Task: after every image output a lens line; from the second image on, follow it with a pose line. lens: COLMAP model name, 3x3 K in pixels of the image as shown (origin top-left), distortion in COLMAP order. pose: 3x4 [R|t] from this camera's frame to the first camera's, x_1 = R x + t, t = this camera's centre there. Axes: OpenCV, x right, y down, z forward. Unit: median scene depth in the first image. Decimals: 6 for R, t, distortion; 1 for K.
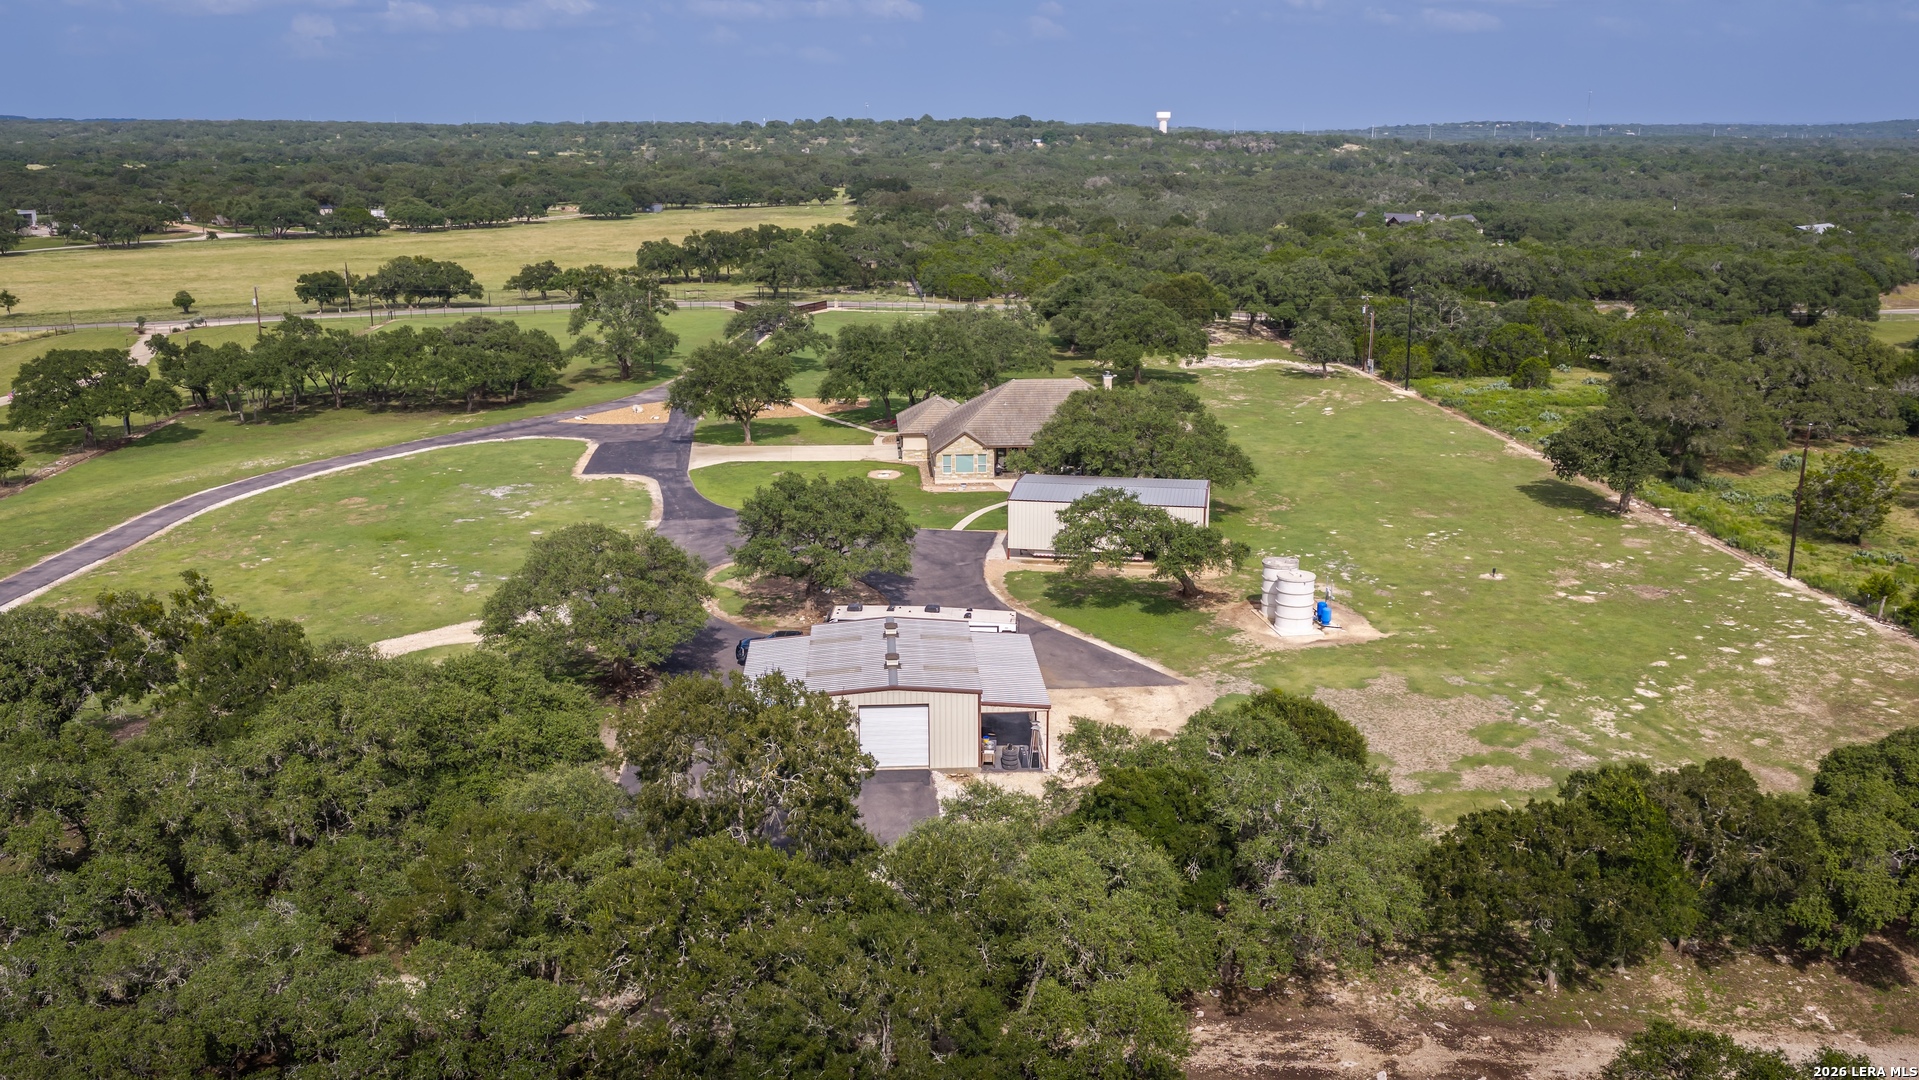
lens RADIAL K [[1559.1, 0, 959.5], [0, 1559.1, 540.0], [0, 0, 1]] dist [-0.006568, -0.010864]
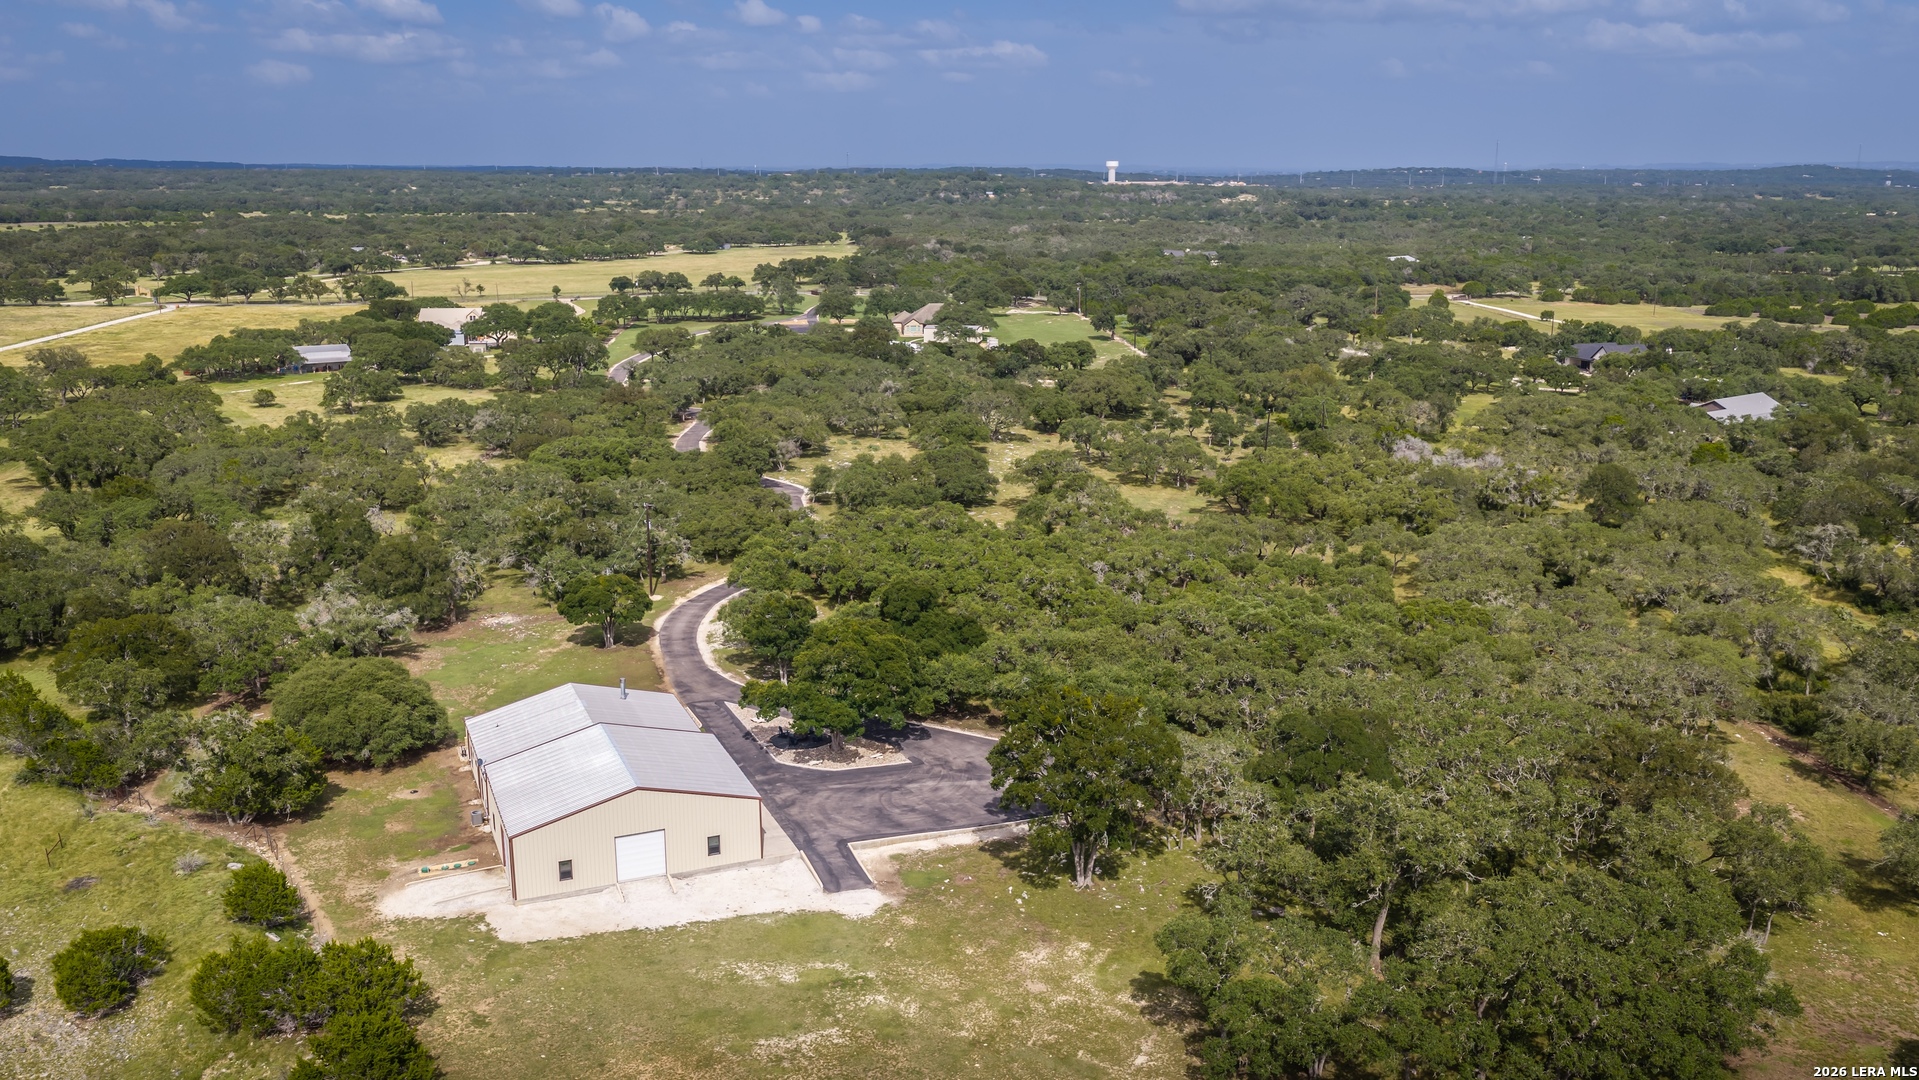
lens RADIAL K [[1559.1, 0, 959.5], [0, 1559.1, 540.0], [0, 0, 1]] dist [-0.006568, -0.010864]
pose [[0.999881, -0.002066, 0.015284, 0.009639], [0.002418, 0.999731, -0.023053, 0.089338], [-0.015233, 0.023087, 0.999617, -0.424336]]
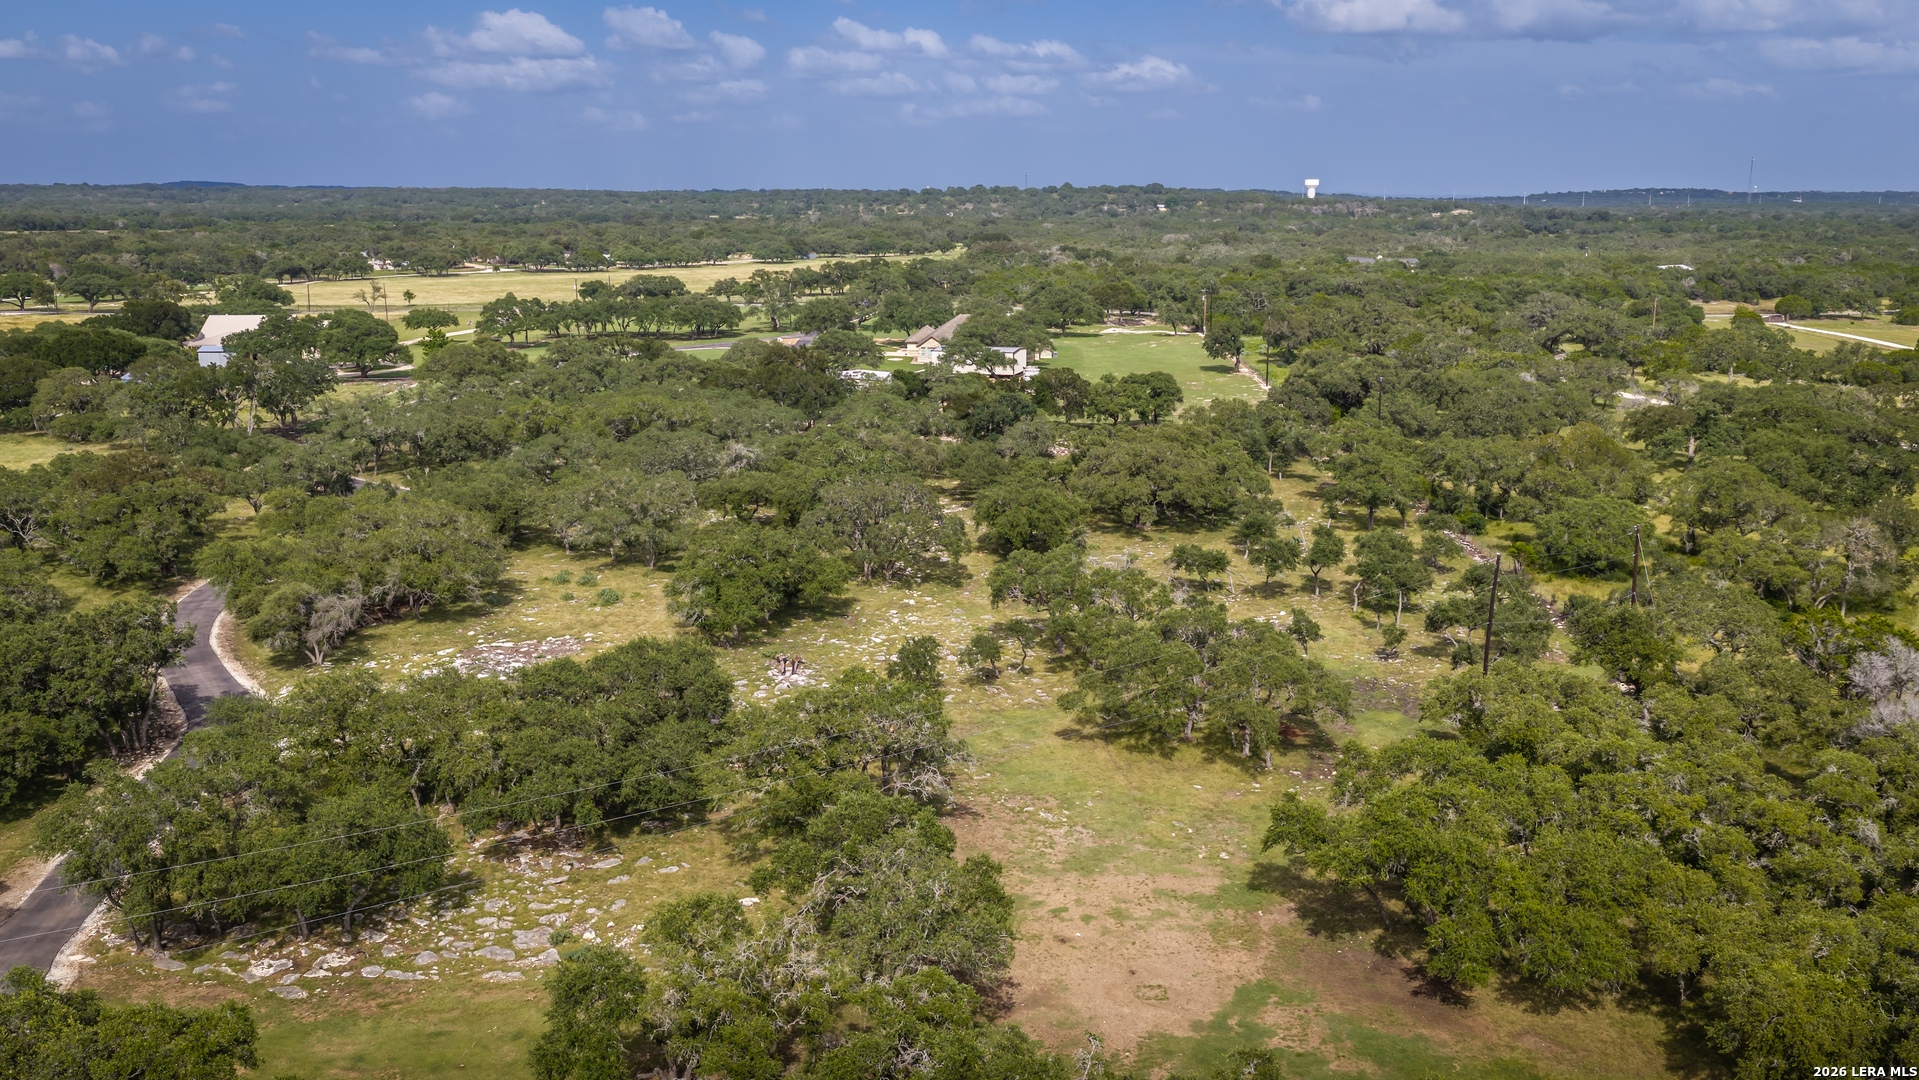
lens RADIAL K [[1597.6, 0, 959.5], [0, 1597.6, 540.0], [0, 0, 1]] dist [-0.009012, -0.011788]
pose [[0.994294, 0.022147, -0.104350, 0.052961], [-0.026903, 0.998652, -0.044390, 0.058263], [0.103226, 0.046944, 0.993549, -0.217033]]
